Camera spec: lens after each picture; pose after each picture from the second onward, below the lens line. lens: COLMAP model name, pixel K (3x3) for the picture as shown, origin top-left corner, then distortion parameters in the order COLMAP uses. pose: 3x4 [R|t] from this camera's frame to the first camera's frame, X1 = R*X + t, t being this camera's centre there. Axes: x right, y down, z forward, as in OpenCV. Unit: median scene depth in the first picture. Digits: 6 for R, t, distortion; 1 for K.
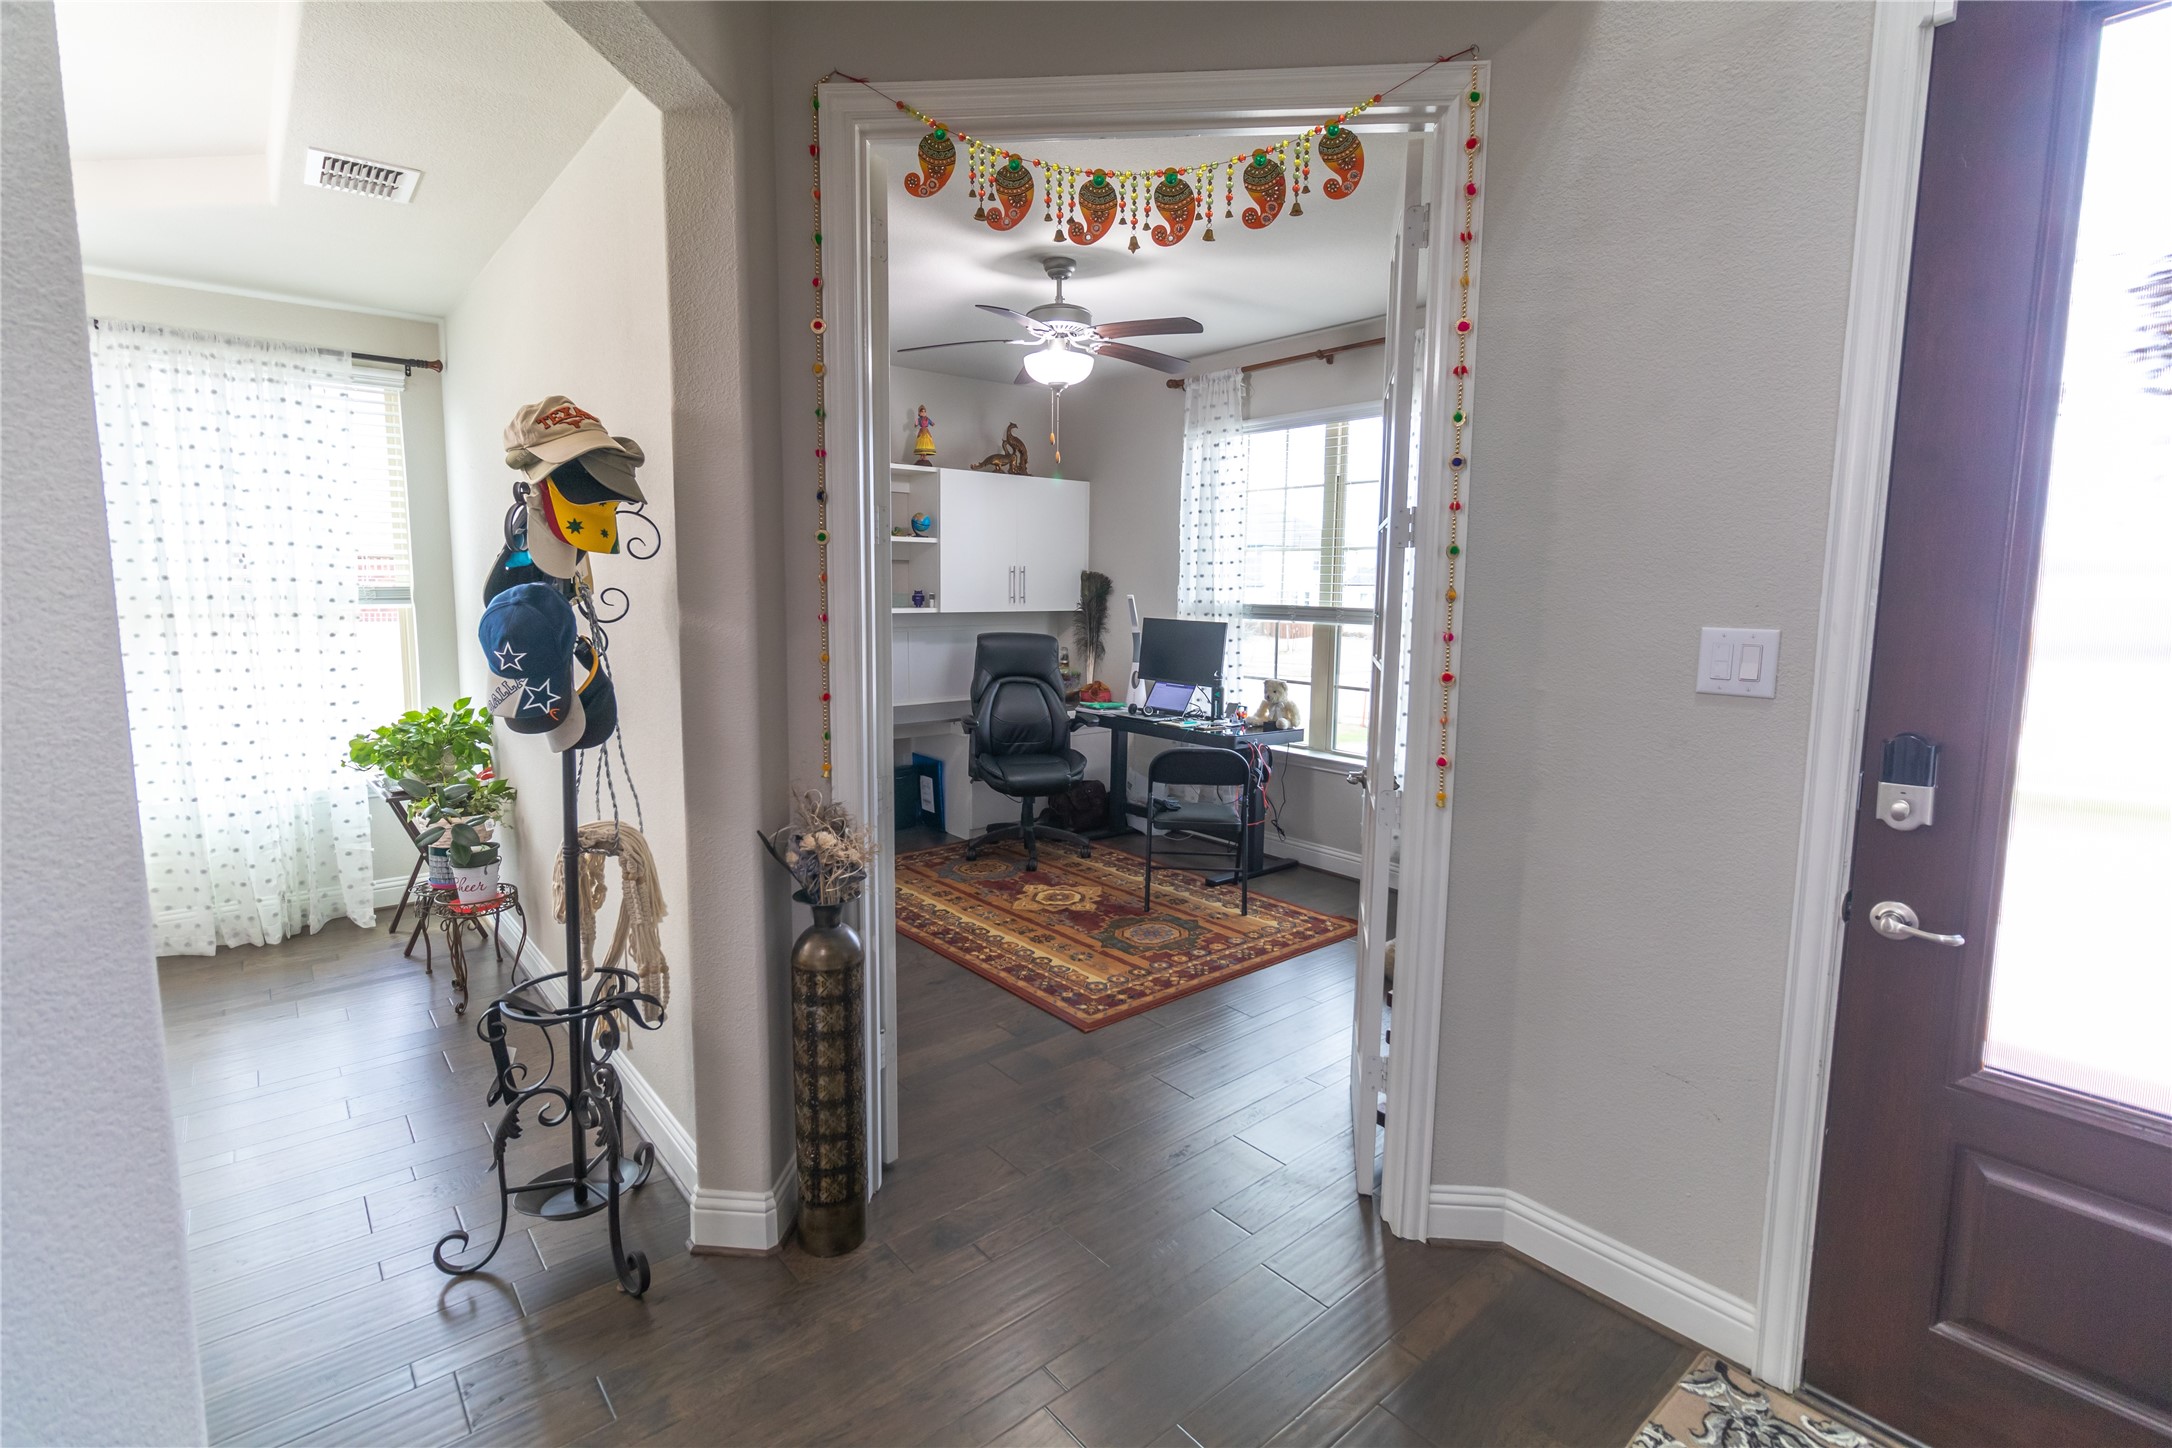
lens RADIAL K [[999.9, 0, 1051.9], [0, 999.9, 691.4], [0, 0, 1]] dist [0.000924, 0.000272]
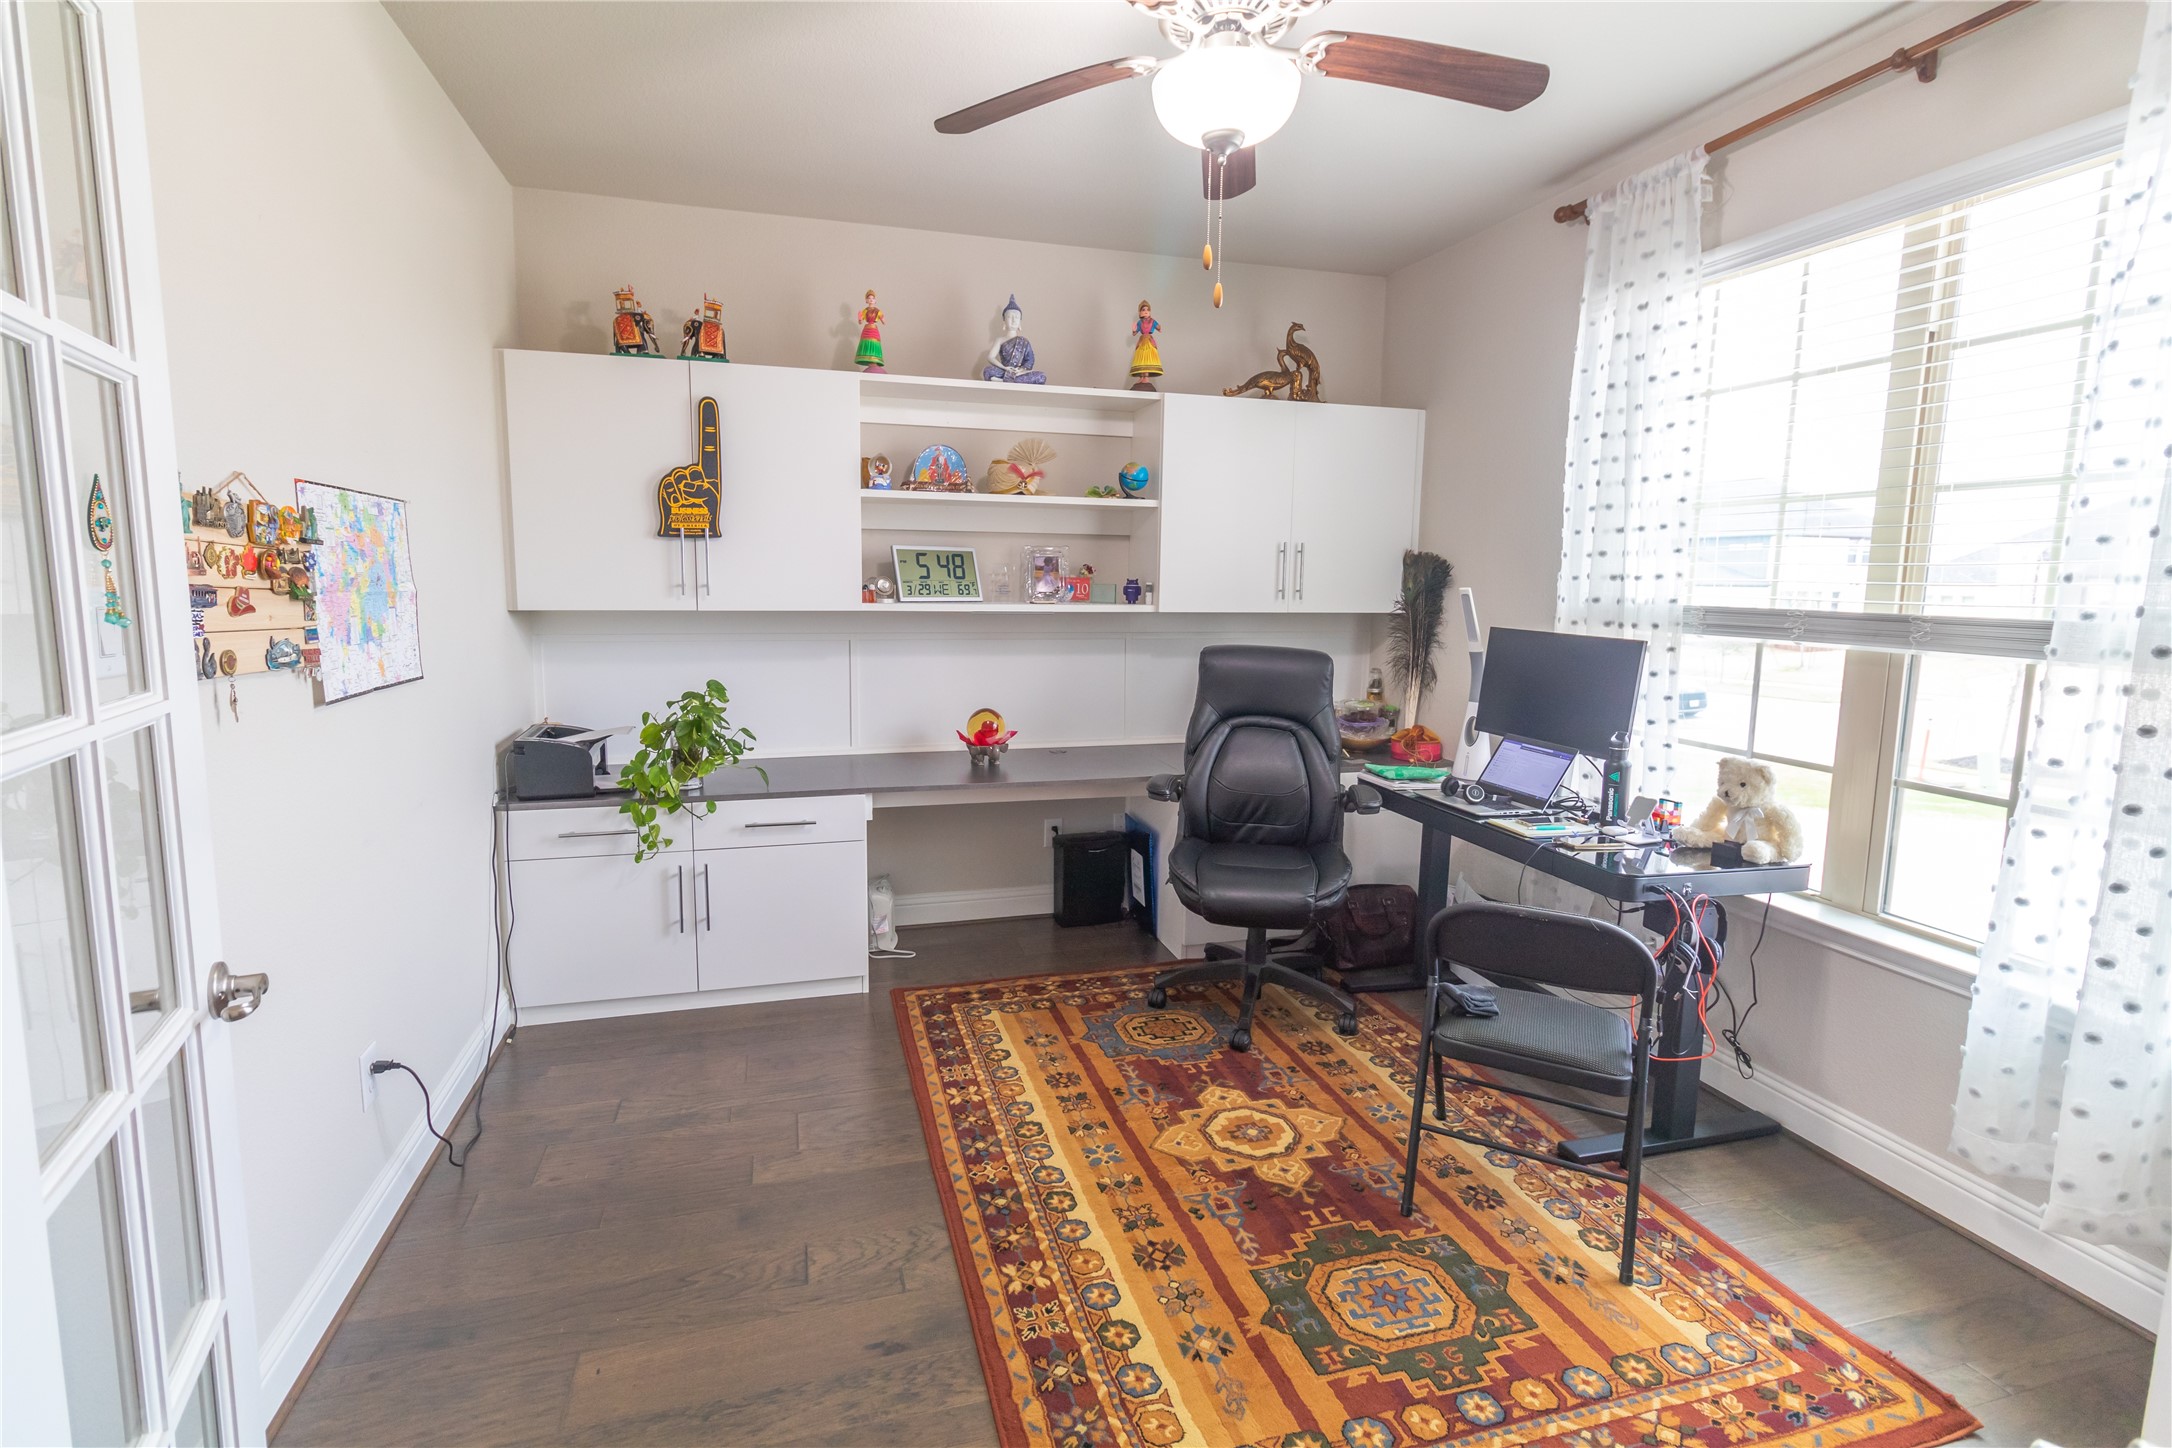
lens RADIAL K [[973.4, 0, 1082.1], [0, 973.4, 693.1], [0, 0, 1]] dist [0.001363, 0.000624]
pose [[0.918183, 0.049922, -0.393000, 0.106639], [-0.047419, 0.998746, 0.016081, -0.035703], [0.393309, 0.003870, 0.919398, 0.415217]]
